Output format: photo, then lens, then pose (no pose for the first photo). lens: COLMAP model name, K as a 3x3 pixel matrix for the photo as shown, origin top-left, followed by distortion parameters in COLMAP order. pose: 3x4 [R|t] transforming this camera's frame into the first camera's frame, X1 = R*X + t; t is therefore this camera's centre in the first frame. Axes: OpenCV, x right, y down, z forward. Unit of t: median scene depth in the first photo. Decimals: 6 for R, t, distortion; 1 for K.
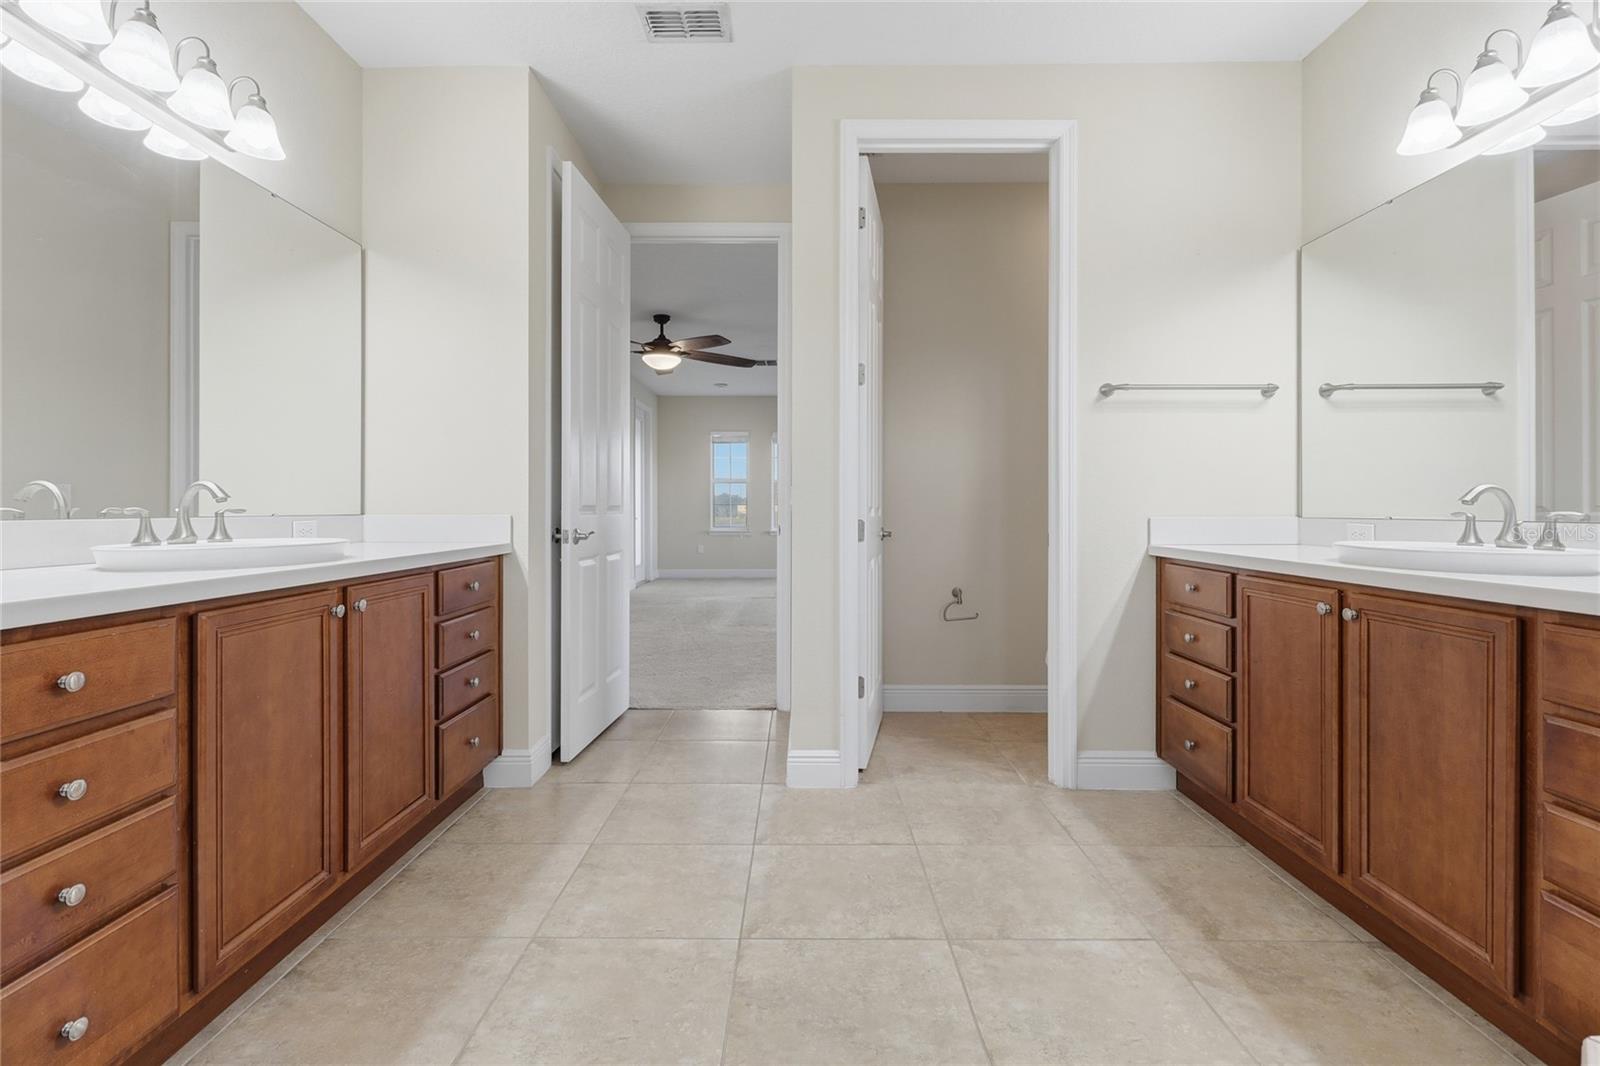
lens RADIAL K [[726.0, 0, 798.2], [0, 726.0, 510.1], [0, 0, 1]] dist [-0.000215, -0.000157]
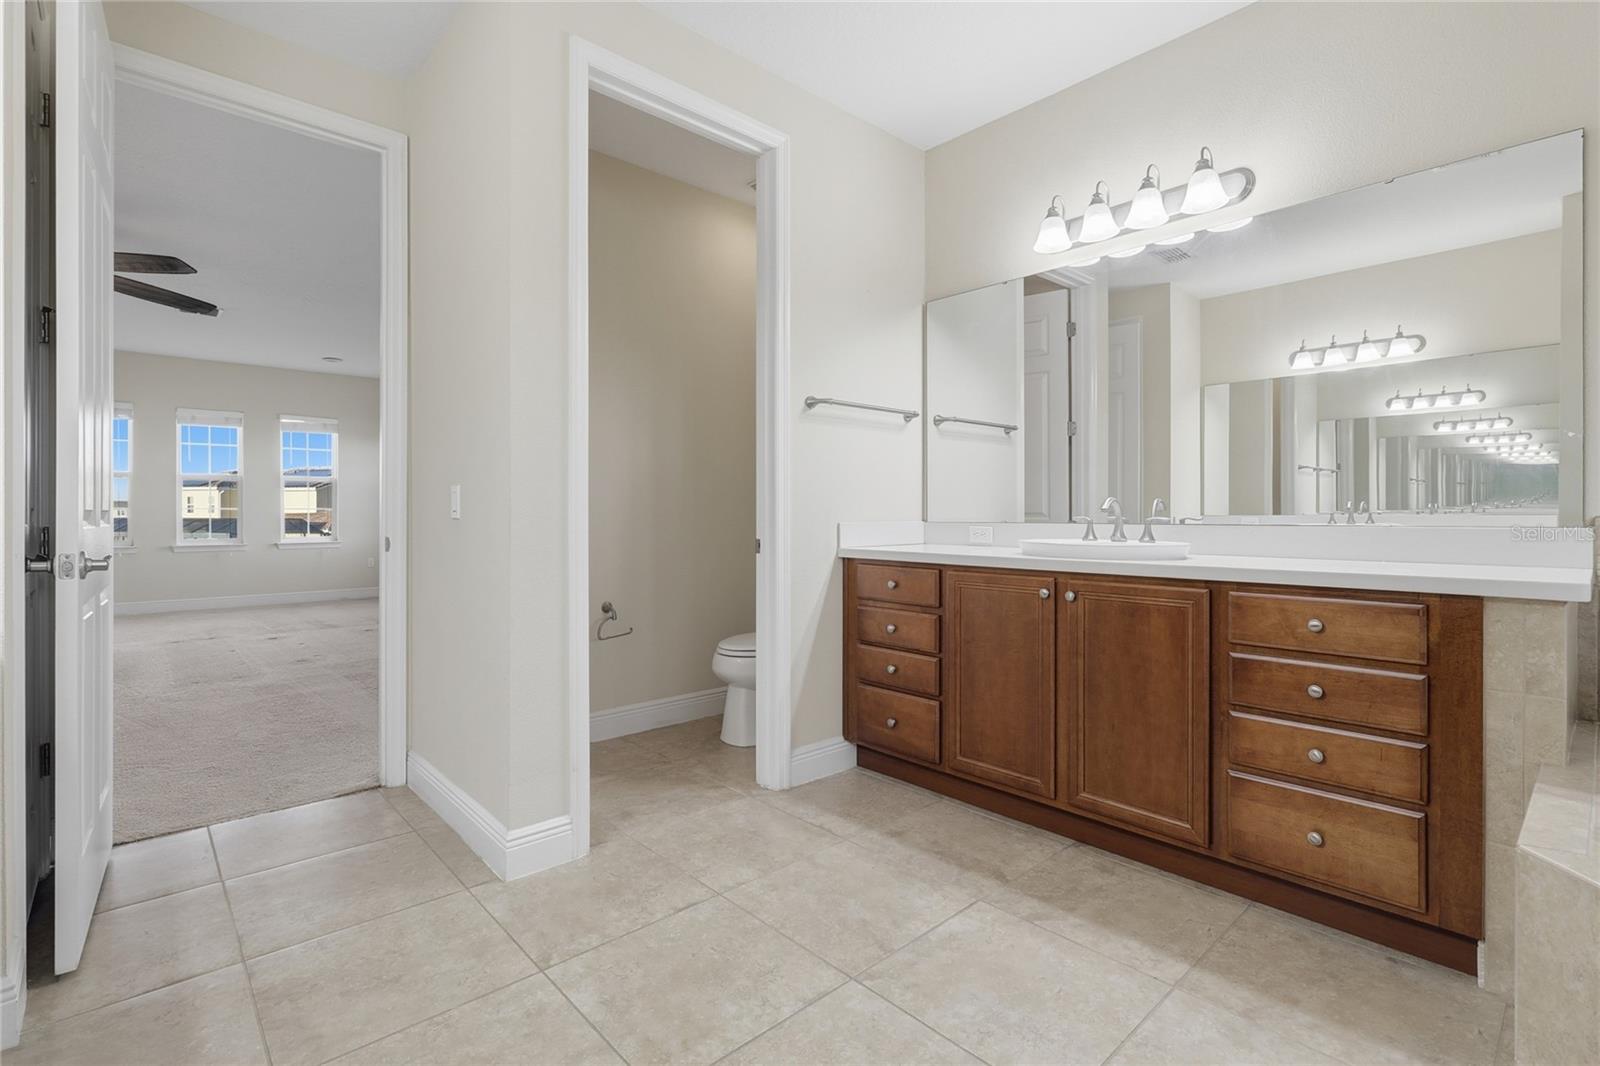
lens RADIAL K [[734.8, 0, 793.3], [0, 734.8, 513.1], [0, 0, 1]] dist [0.001796, -0.000136]
pose [[0.738180, 0.000349, 0.674604, -0.349258], [0.001709, 0.999996, -0.002388, -0.002026], [-0.674602, 0.002916, 0.738176, 0.254717]]
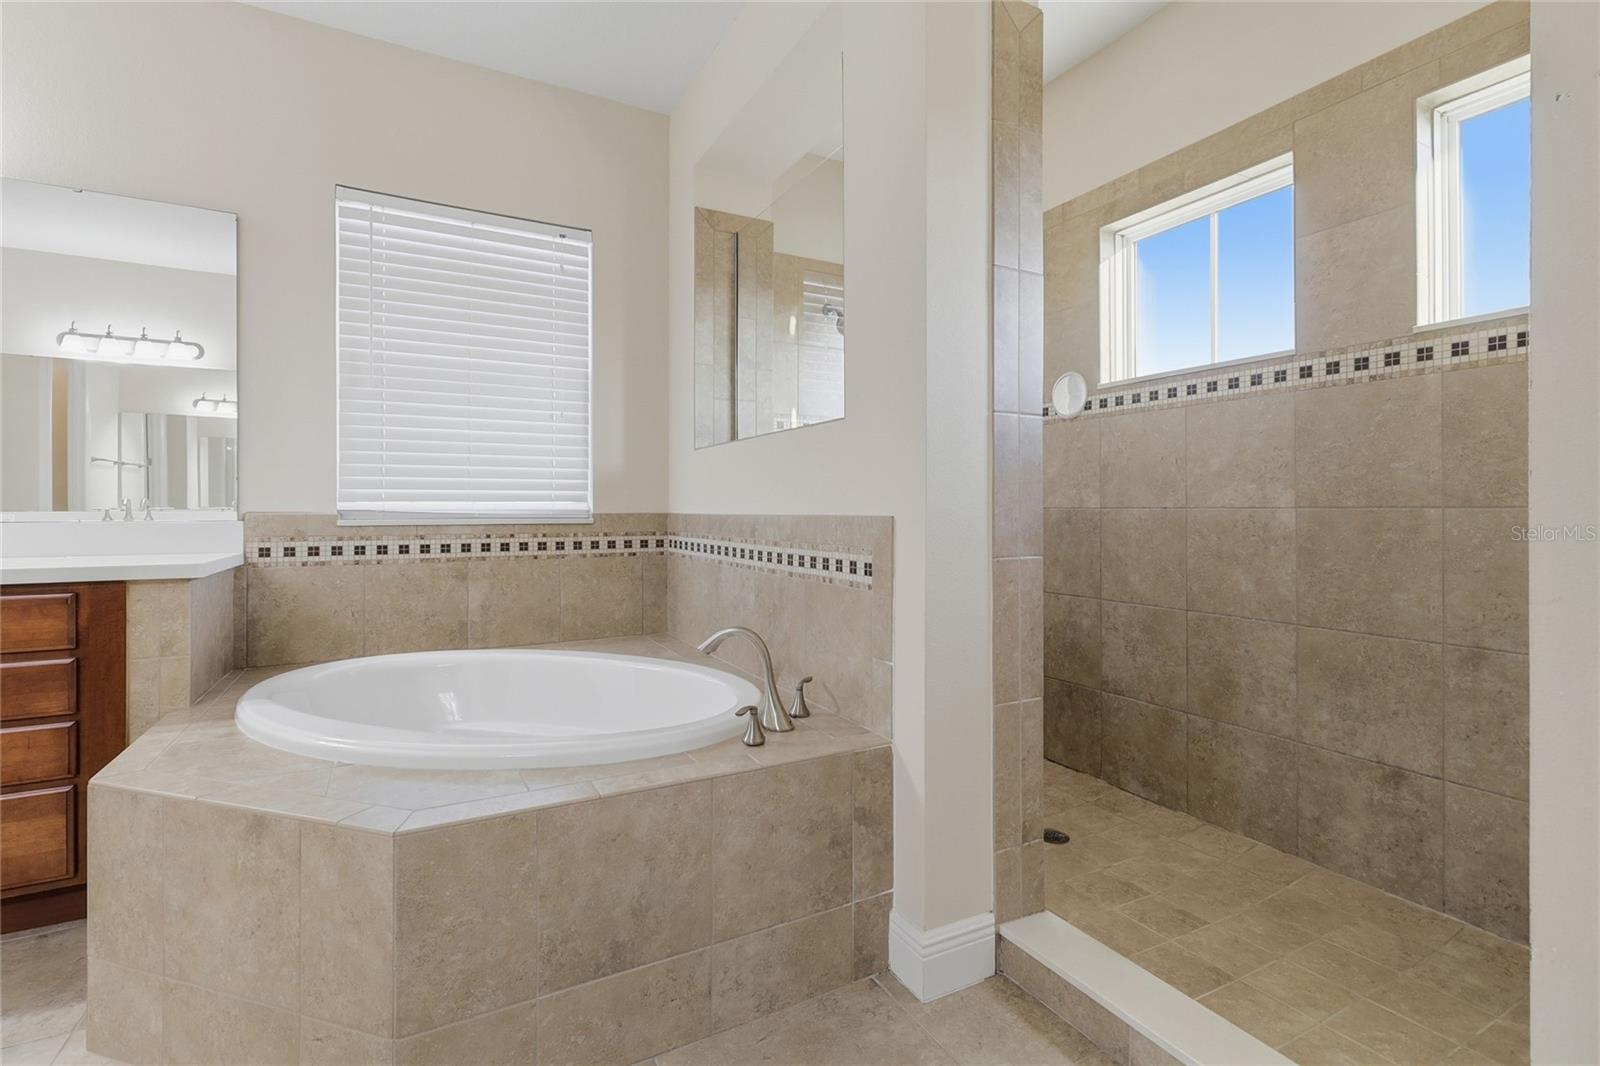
lens RADIAL K [[740.0, 0, 797.0], [0, 740.0, 506.5], [0, 0, 1]] dist [-0.000840, -0.000756]
pose [[-0.475710, 0.005689, 0.879584, -0.460899], [0.005360, 0.999979, -0.003568, 0.001341], [-0.879586, 0.003018, -0.475731, 0.076736]]
